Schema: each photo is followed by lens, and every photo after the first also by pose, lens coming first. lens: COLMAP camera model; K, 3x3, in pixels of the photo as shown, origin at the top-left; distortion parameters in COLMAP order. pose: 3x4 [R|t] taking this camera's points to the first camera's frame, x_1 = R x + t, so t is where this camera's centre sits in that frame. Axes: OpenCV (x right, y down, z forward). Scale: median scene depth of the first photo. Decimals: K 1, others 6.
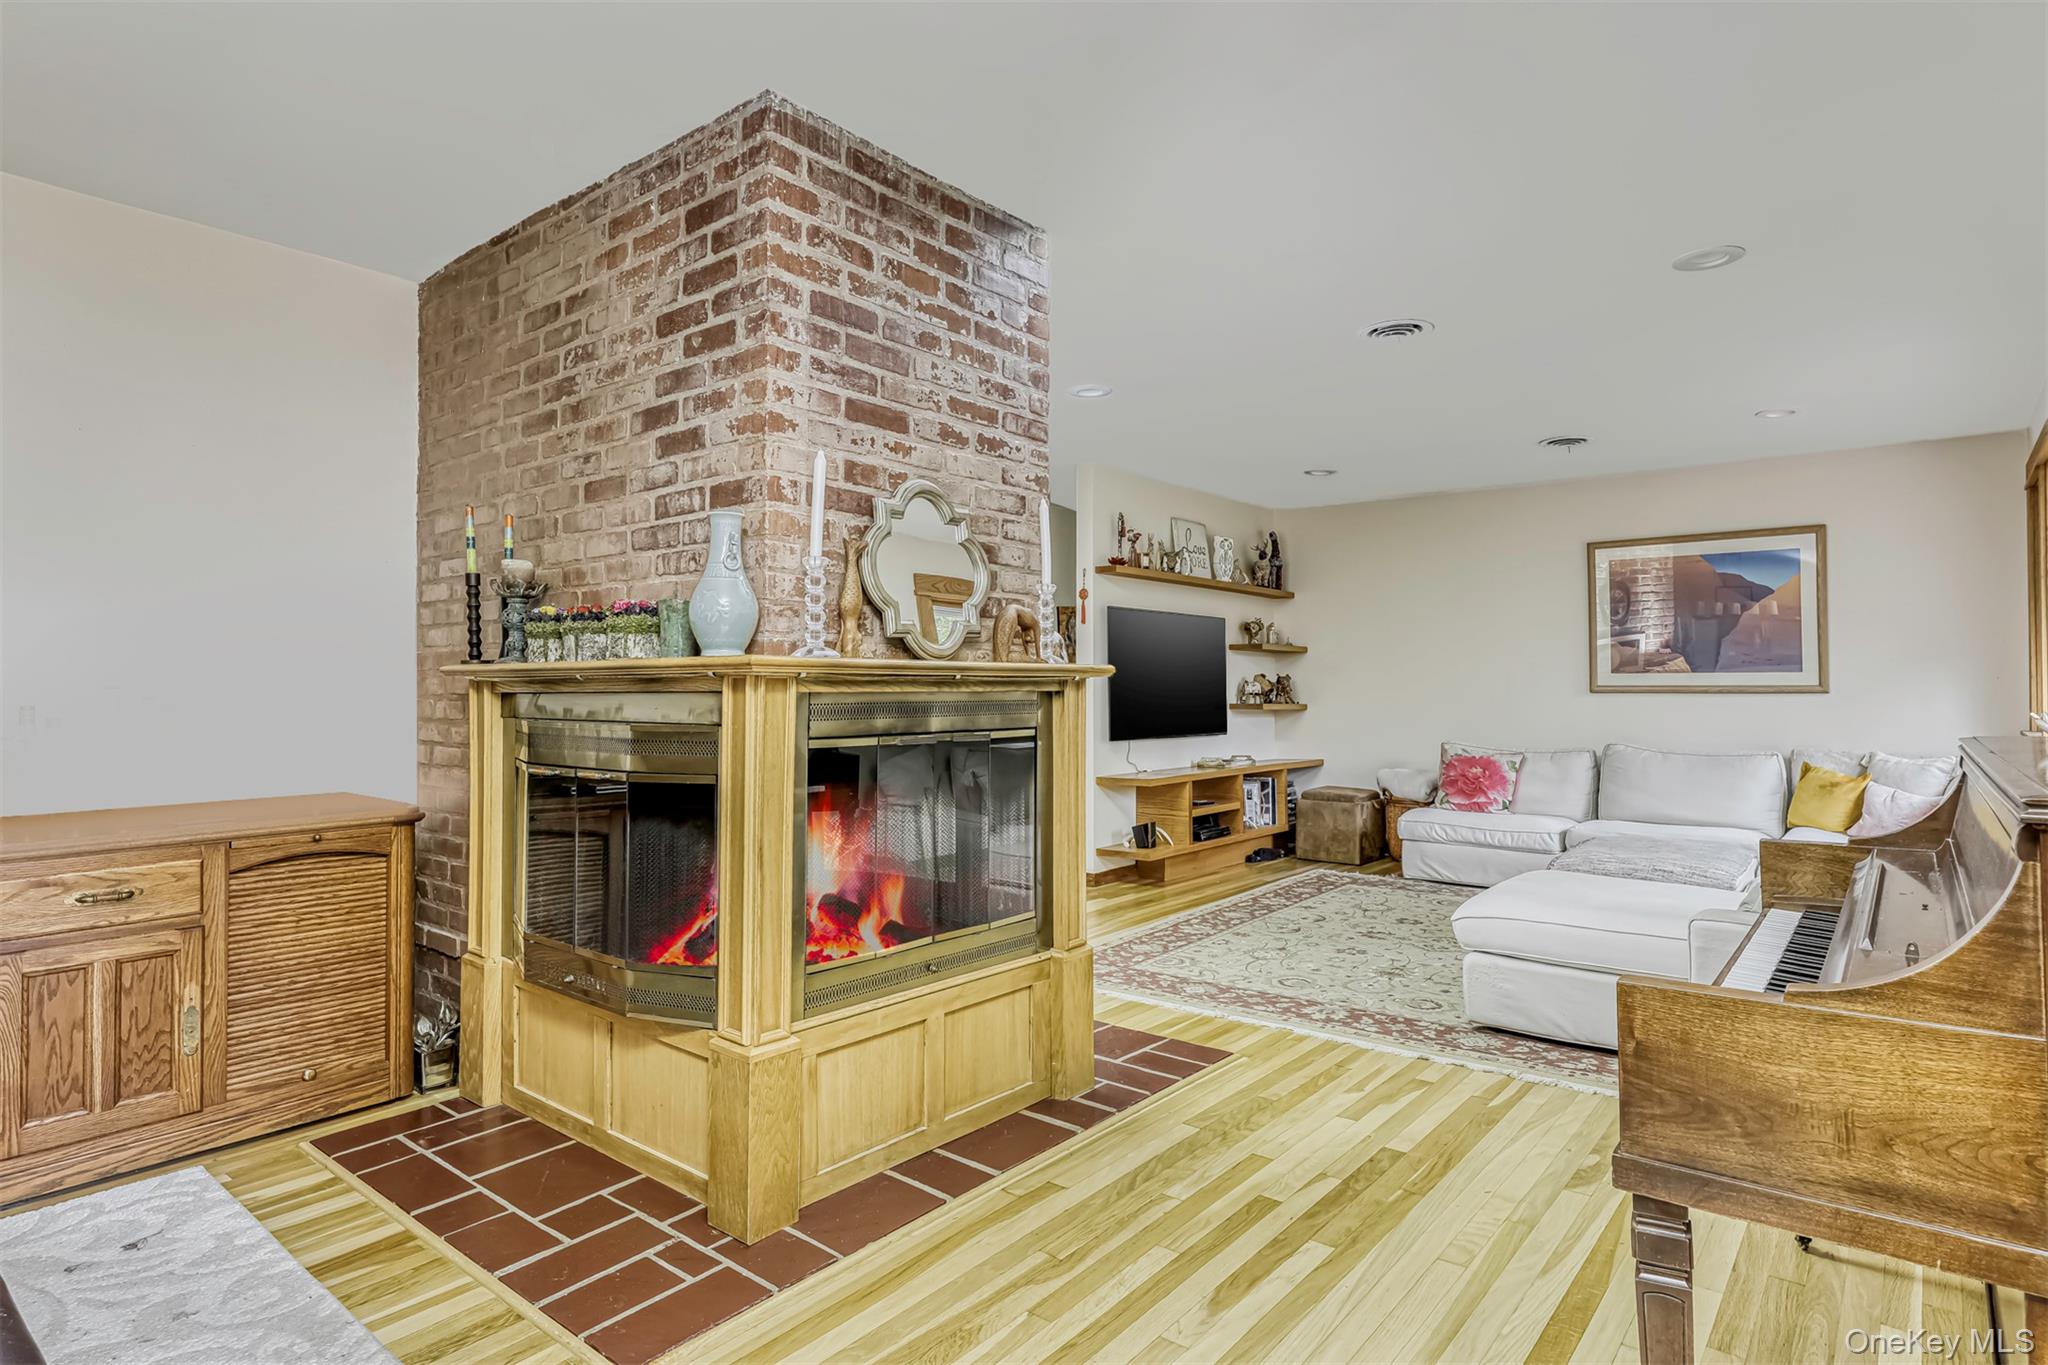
lens RADIAL K [[1053.4, 0, 1029.6], [0, 1053.4, 681.4], [0, 0, 1]] dist [-0.002724, -0.000090]
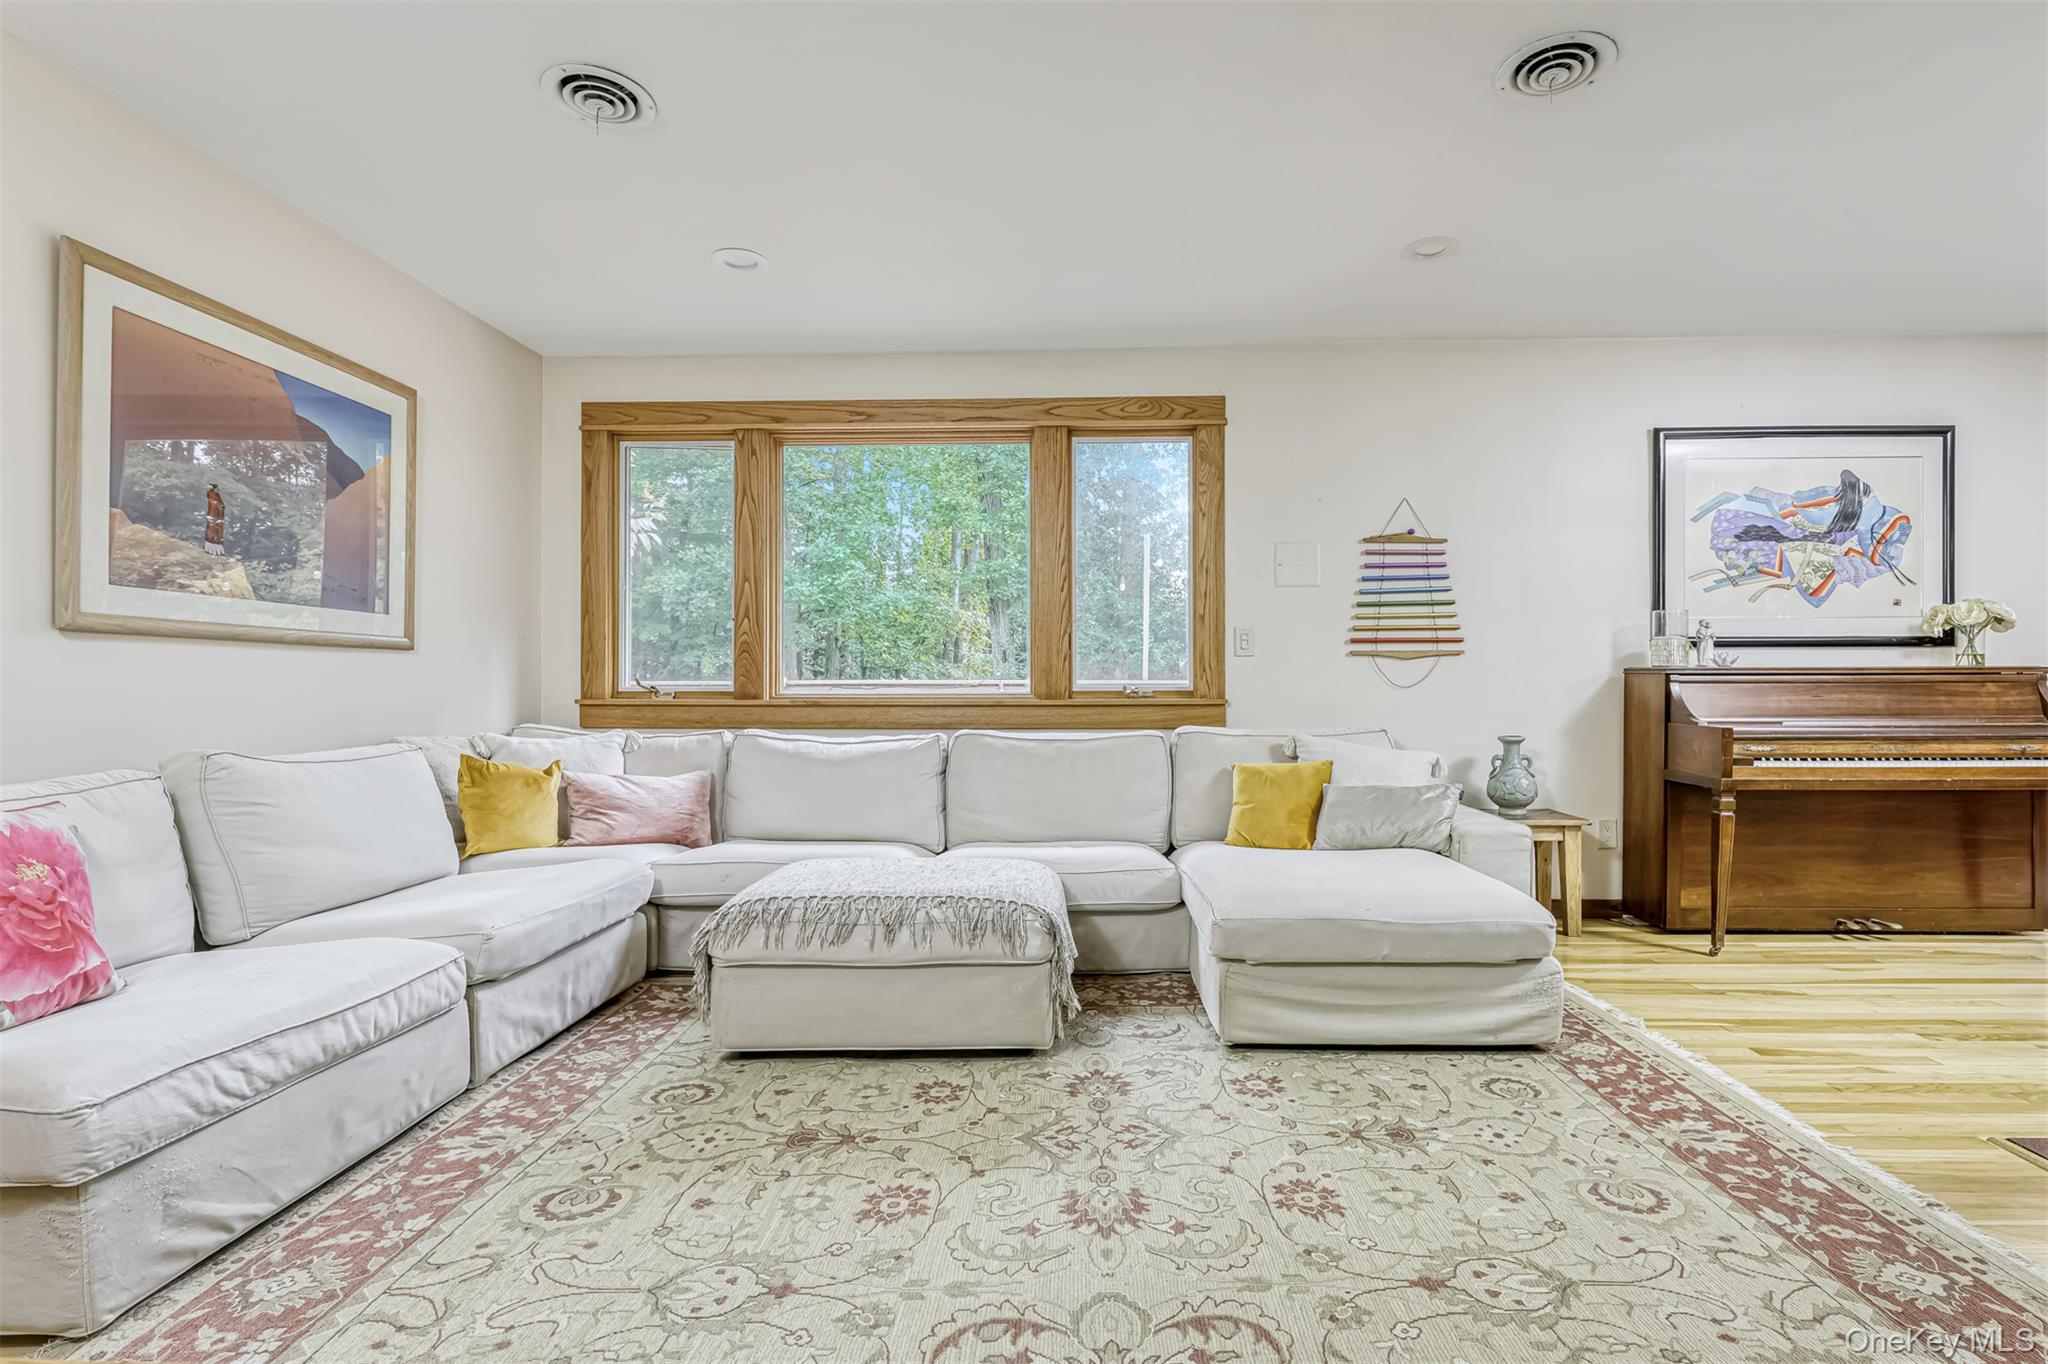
lens RADIAL K [[997.9, 0, 1028.8], [0, 997.9, 700.4], [0, 0, 1]] dist [-0.006591, 0.000183]
pose [[-0.606853, -0.005382, 0.794796, 0.068028], [-0.003550, 0.999985, 0.004061, 0.067710], [-0.794806, -0.000357, -0.606863, 1.893942]]
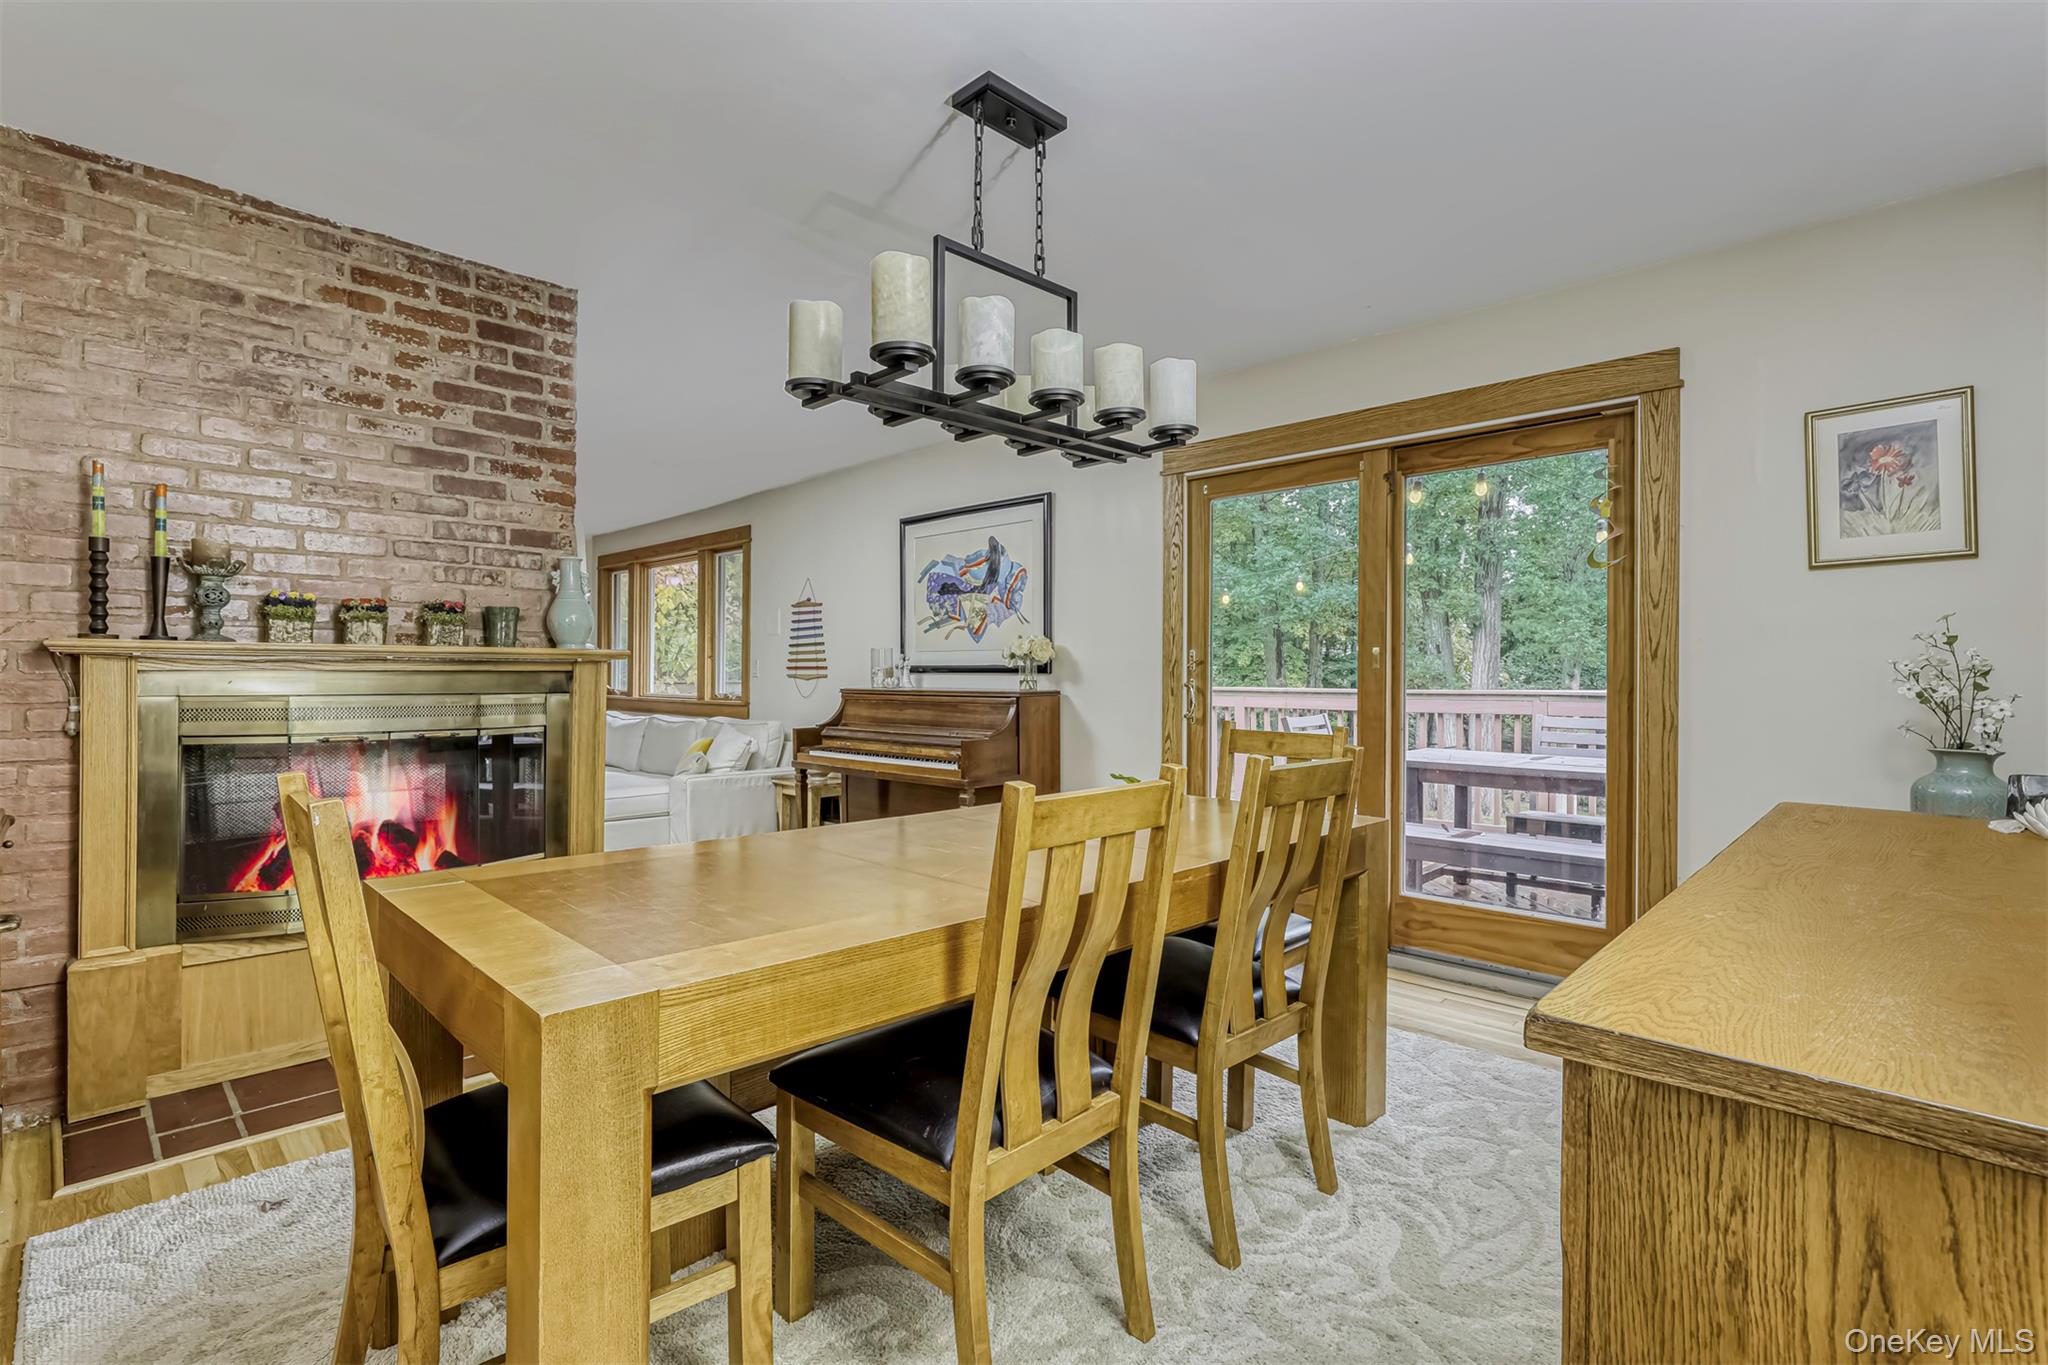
lens RADIAL K [[997.9, 0, 1026.2], [0, 997.9, 676.0], [0, 0, 1]] dist [-0.006591, 0.000183]
pose [[0.113654, -0.000741, 0.993520, -1.144374], [-0.012834, 0.999915, 0.002213, 0.002652], [-0.993437, -0.013002, 0.113635, 0.106095]]
